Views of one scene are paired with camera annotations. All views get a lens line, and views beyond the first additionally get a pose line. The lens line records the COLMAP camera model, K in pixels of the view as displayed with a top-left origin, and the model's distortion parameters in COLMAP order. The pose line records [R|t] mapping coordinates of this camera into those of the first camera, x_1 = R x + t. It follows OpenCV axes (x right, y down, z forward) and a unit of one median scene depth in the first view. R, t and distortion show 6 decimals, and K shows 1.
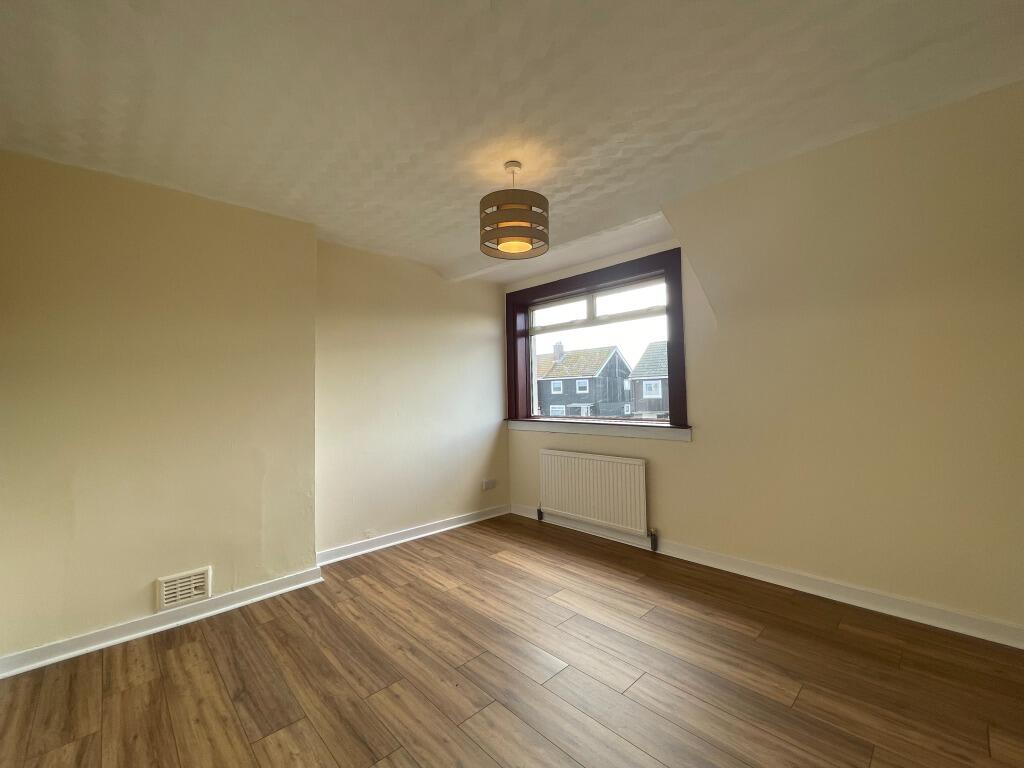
lens RADIAL K [[410.4, 0, 512.0], [0, 410.4, 384.0], [0, 0, 1]] dist [-0.003886, -0.000152]
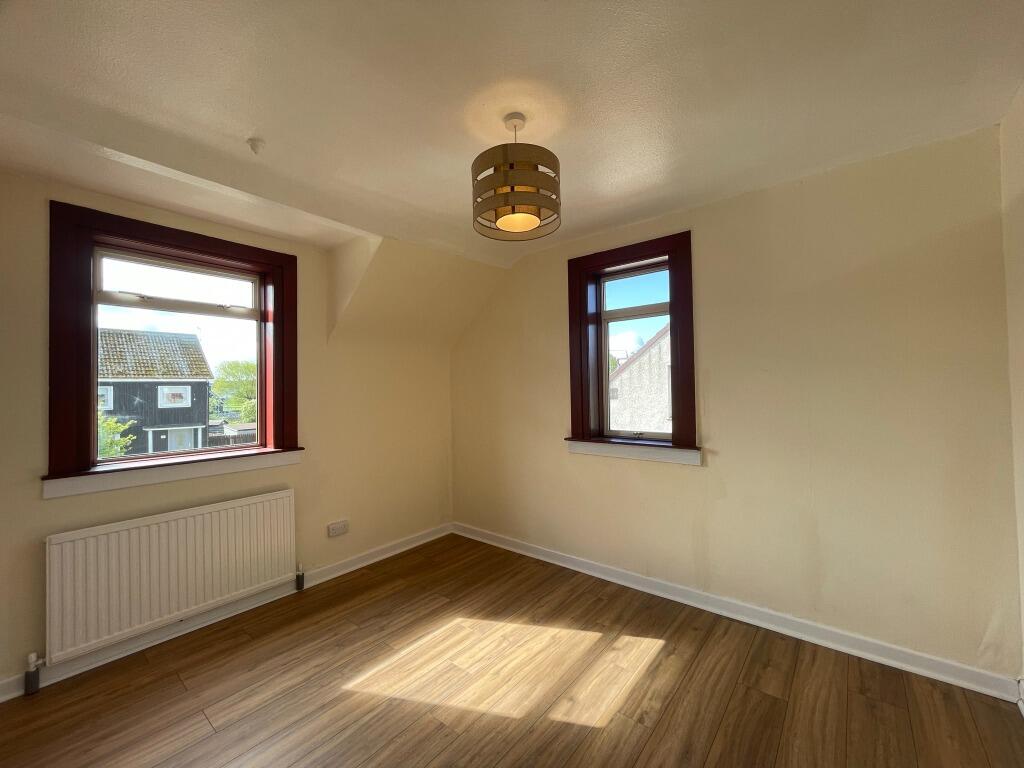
lens RADIAL K [[412.4, 0, 492.1], [0, 412.4, 385.4], [0, 0, 1]] dist [0.001018, 0.000086]
pose [[-0.085550, 0.059923, 0.994530, -0.731708], [0.021288, 0.998072, -0.058305, 0.037375], [-0.996106, 0.016183, -0.086660, 0.832495]]
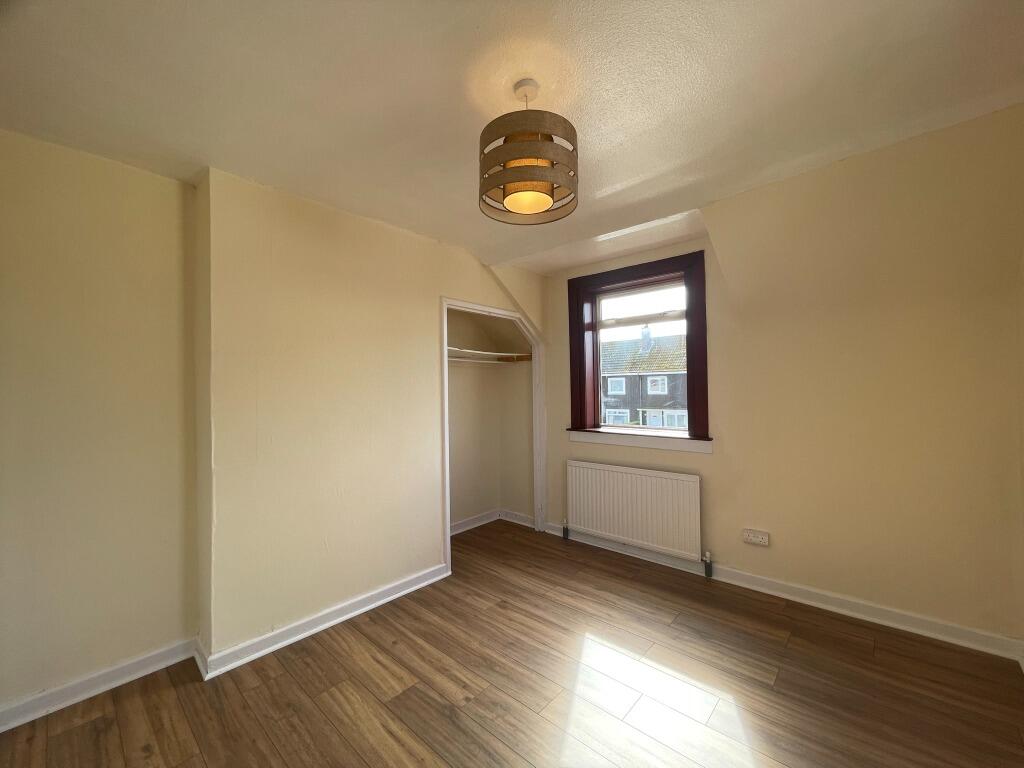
lens RADIAL K [[408.7, 0, 524.5], [0, 408.7, 384.9], [0, 0, 1]] dist [0.000696, -0.000029]
pose [[0.995317, 0.029311, 0.092110, -0.116707], [-0.028589, 0.999549, -0.009155, 0.004960], [-0.092337, 0.006479, 0.995707, 0.117690]]
